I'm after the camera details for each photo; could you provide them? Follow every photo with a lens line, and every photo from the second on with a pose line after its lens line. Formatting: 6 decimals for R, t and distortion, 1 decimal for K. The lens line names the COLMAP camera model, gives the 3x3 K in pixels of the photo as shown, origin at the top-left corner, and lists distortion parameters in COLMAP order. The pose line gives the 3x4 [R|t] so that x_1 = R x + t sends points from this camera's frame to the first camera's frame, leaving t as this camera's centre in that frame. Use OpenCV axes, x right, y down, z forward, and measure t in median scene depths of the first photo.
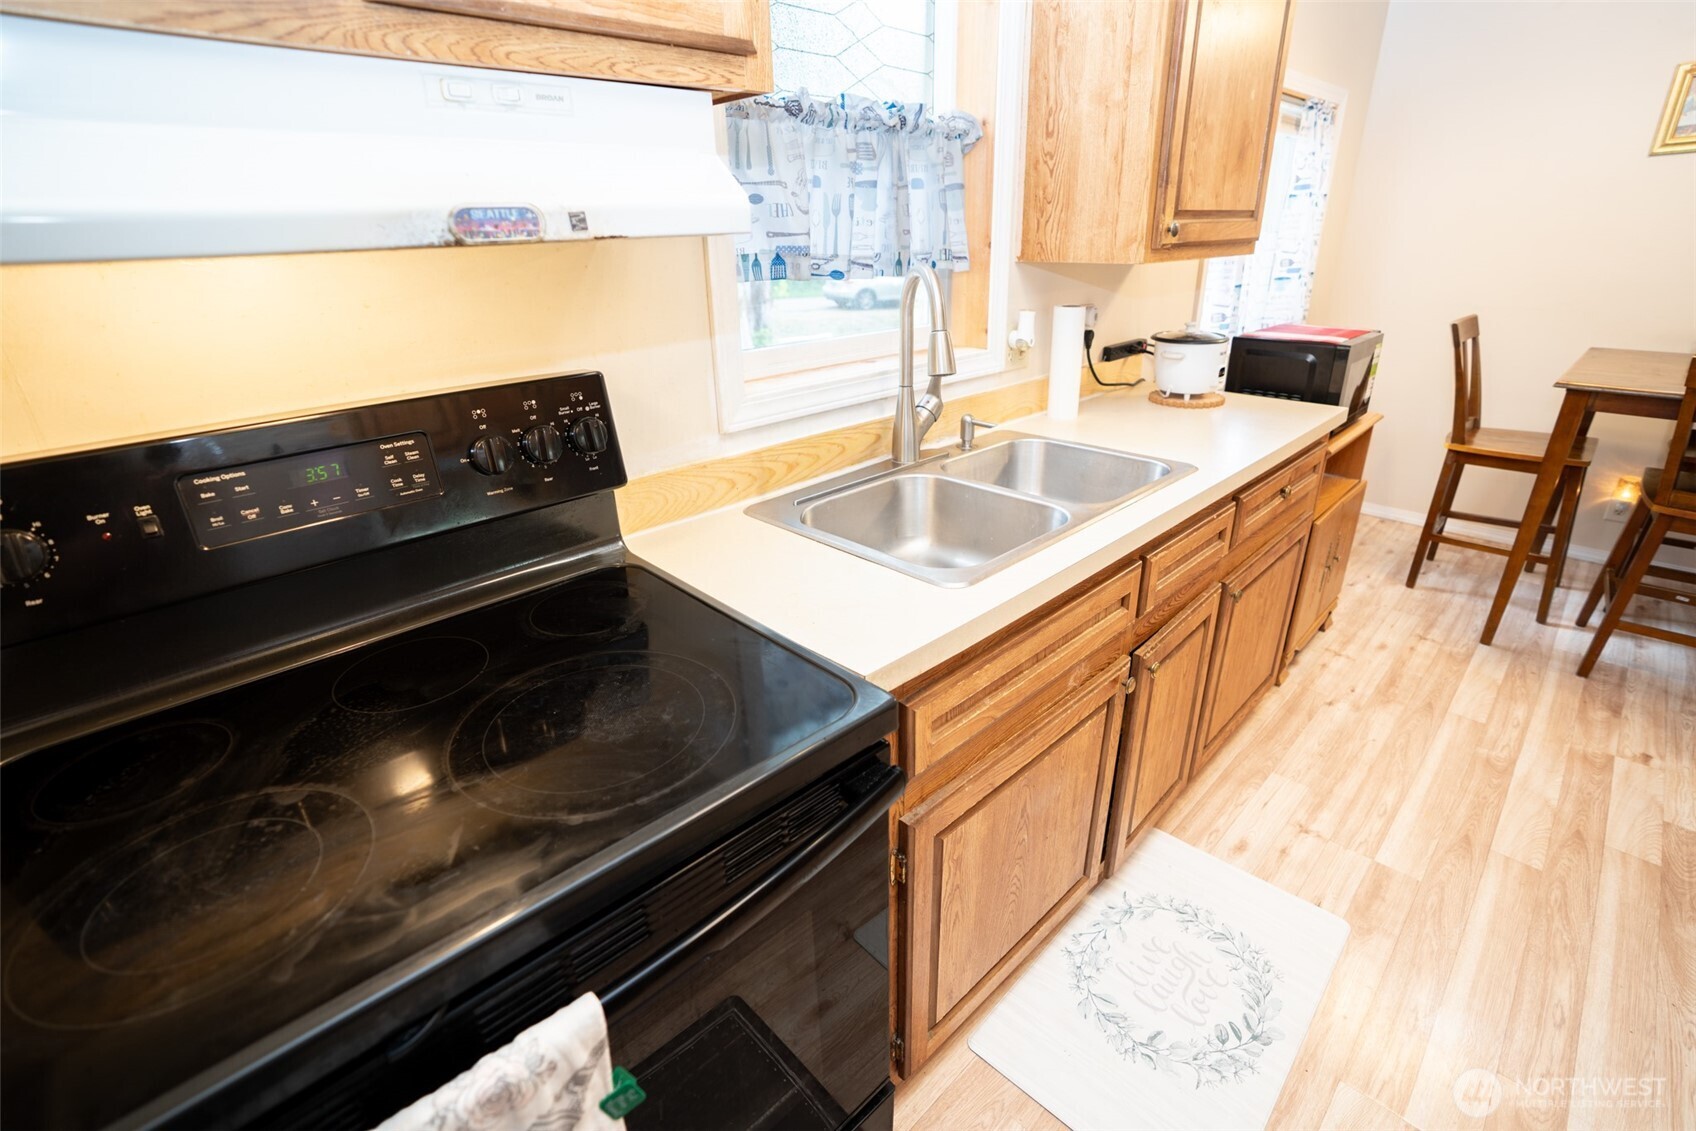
lens RADIAL K [[779.7, 0, 850.2], [0, 779.7, 561.2], [0, 0, 1]] dist [-0.066257, 0.024114]
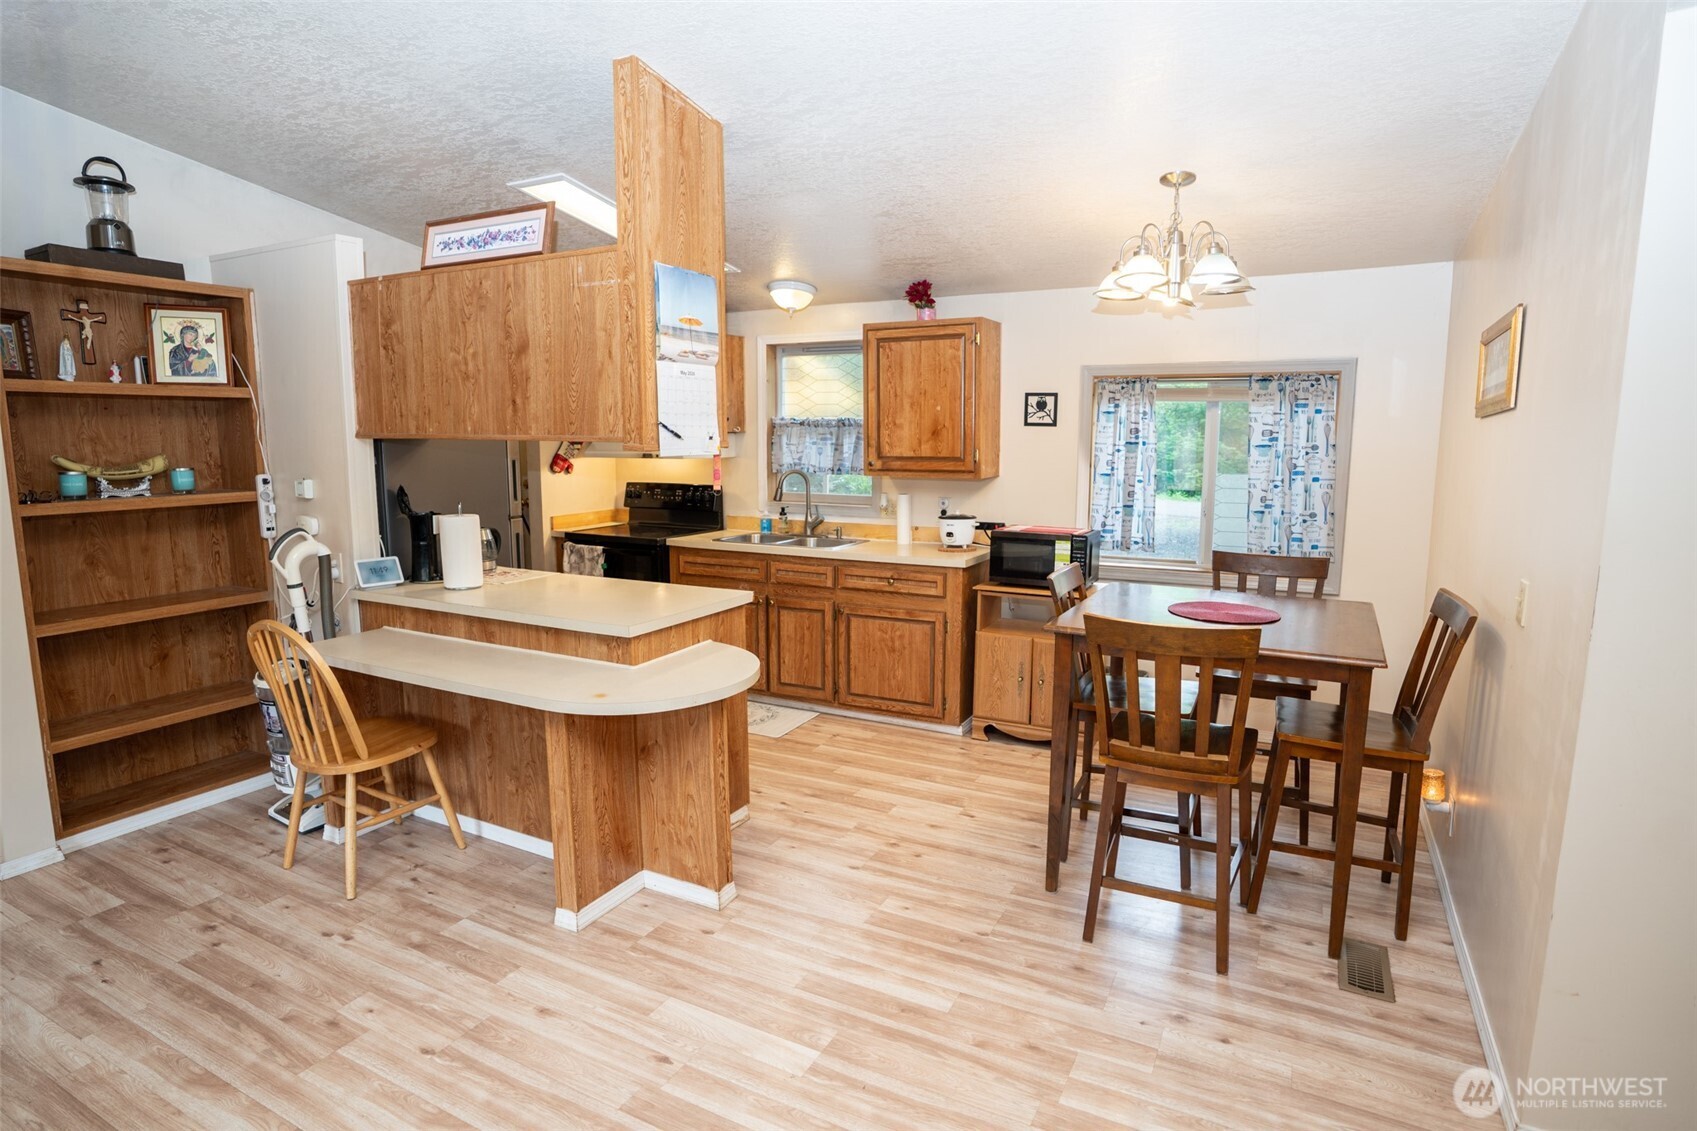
lens RADIAL K [[882.9, 0, 848.5], [0, 882.9, 565.5], [0, 0, 1]] dist [-0.071869, 0.000076]
pose [[0.308676, 0.163062, -0.937086, 2.377388], [-0.386025, 0.921888, 0.033261, -0.142622], [0.869312, 0.351472, 0.347511, 0.030460]]
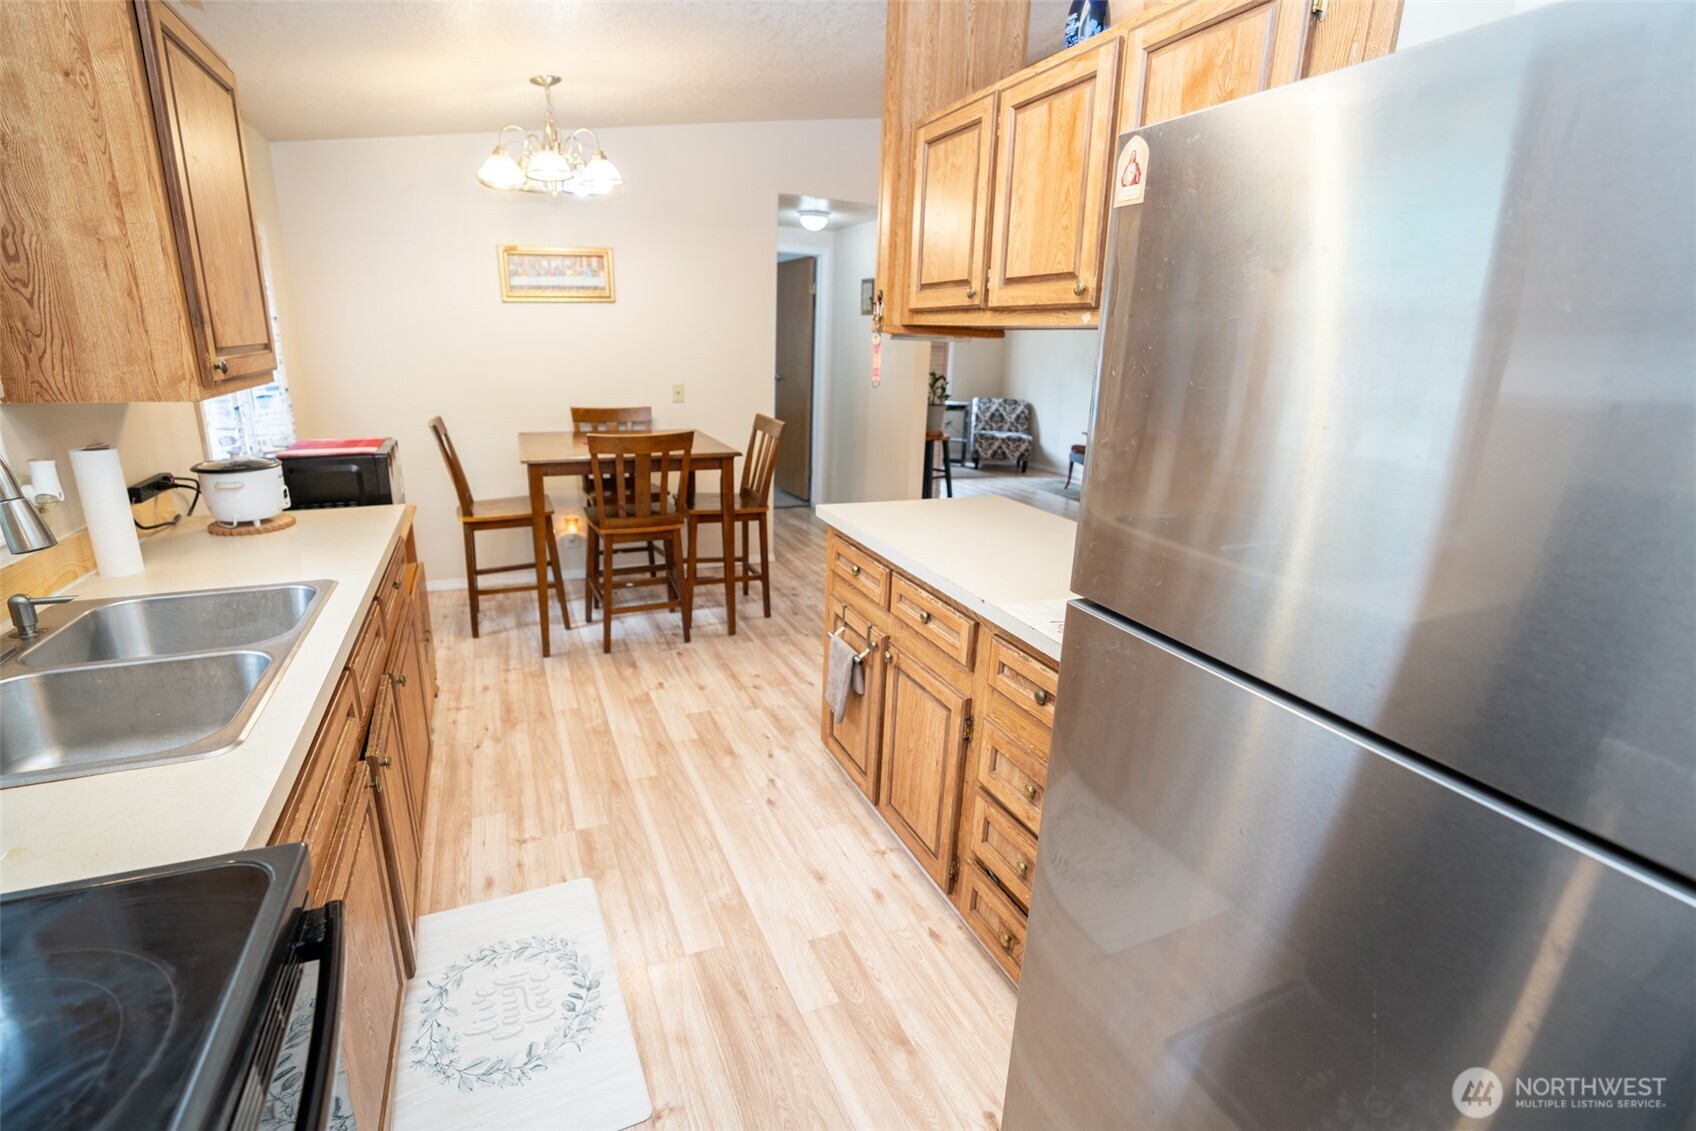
lens RADIAL K [[779.7, 0, 850.2], [0, 779.7, 561.2], [0, 0, 1]] dist [-0.066257, 0.024114]
pose [[0.342397, -0.225010, 0.912214, -0.195202], [0.333915, 0.936658, 0.105705, -0.013874], [-0.878217, 0.268409, 0.395843, -0.046263]]
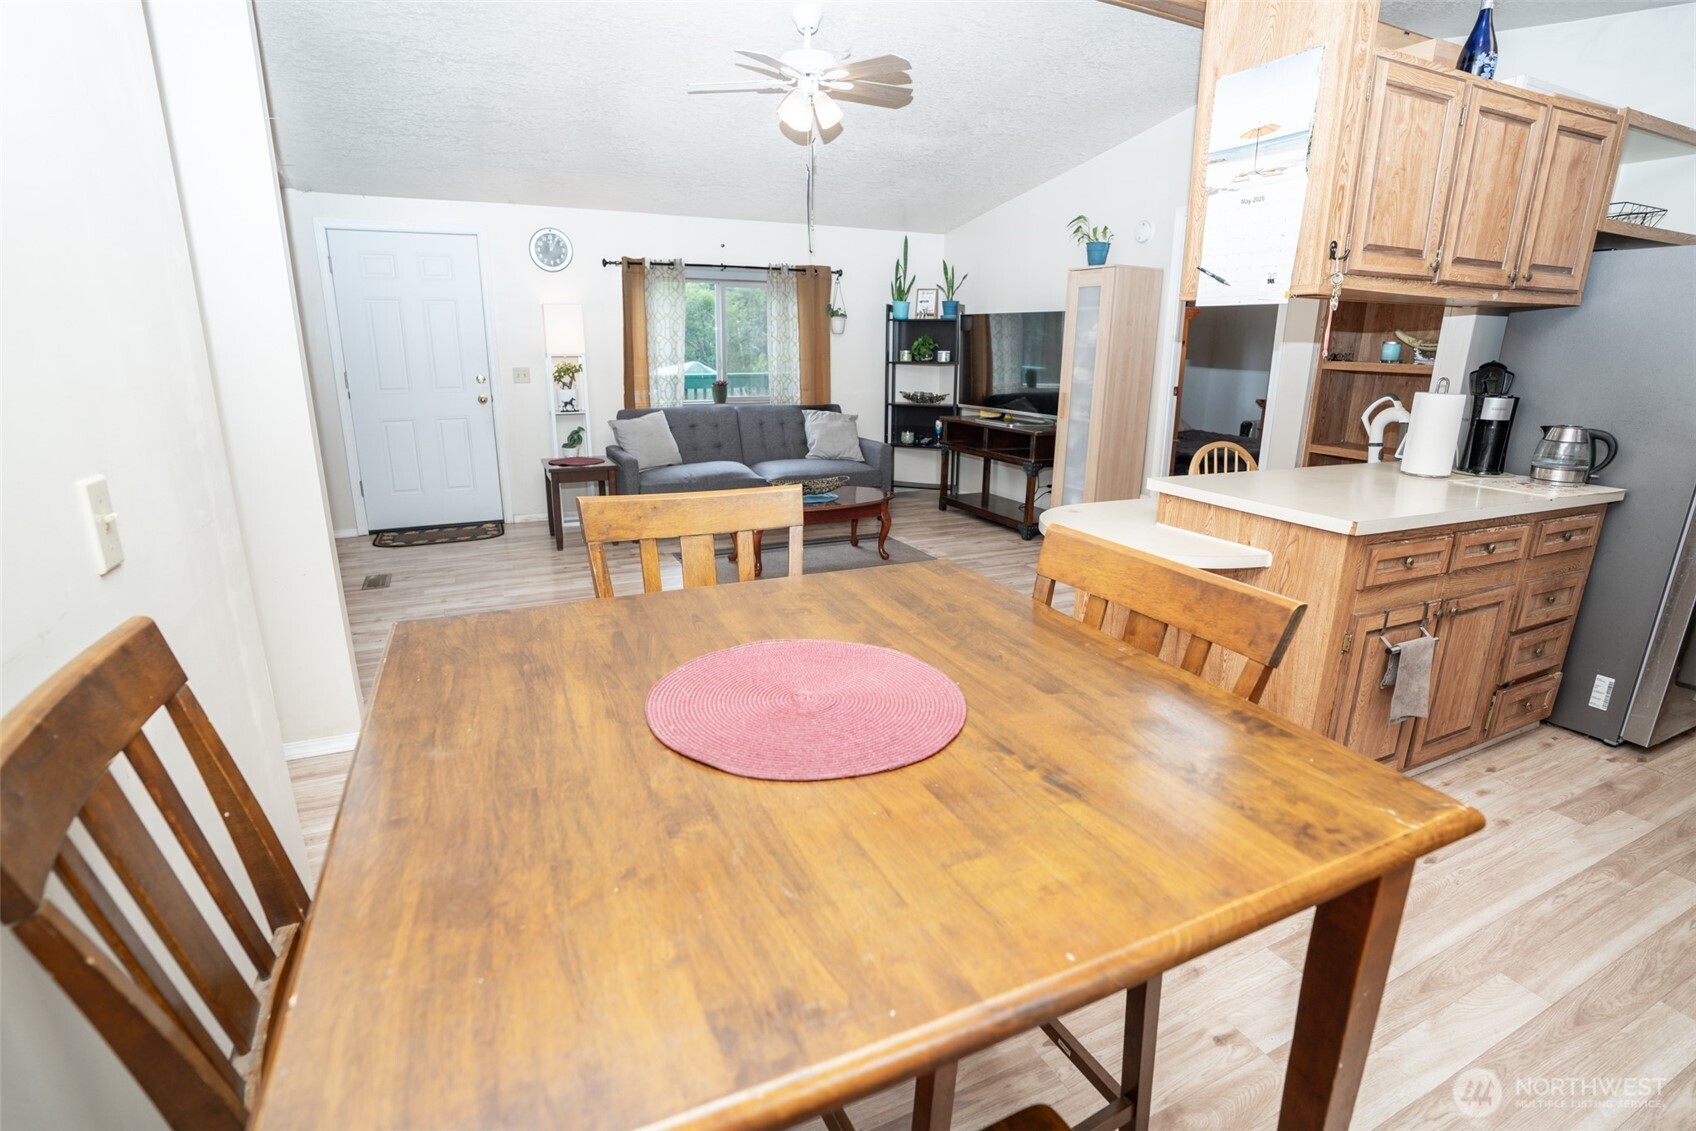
lens RADIAL K [[779.7, 0, 850.2], [0, 779.7, 561.2], [0, 0, 1]] dist [-0.066257, 0.024114]
pose [[-0.946412, -0.072915, 0.314624, 1.154481], [0.138787, 0.787823, 0.600061, -0.556472], [-0.291621, 0.611571, -0.735485, 1.281187]]
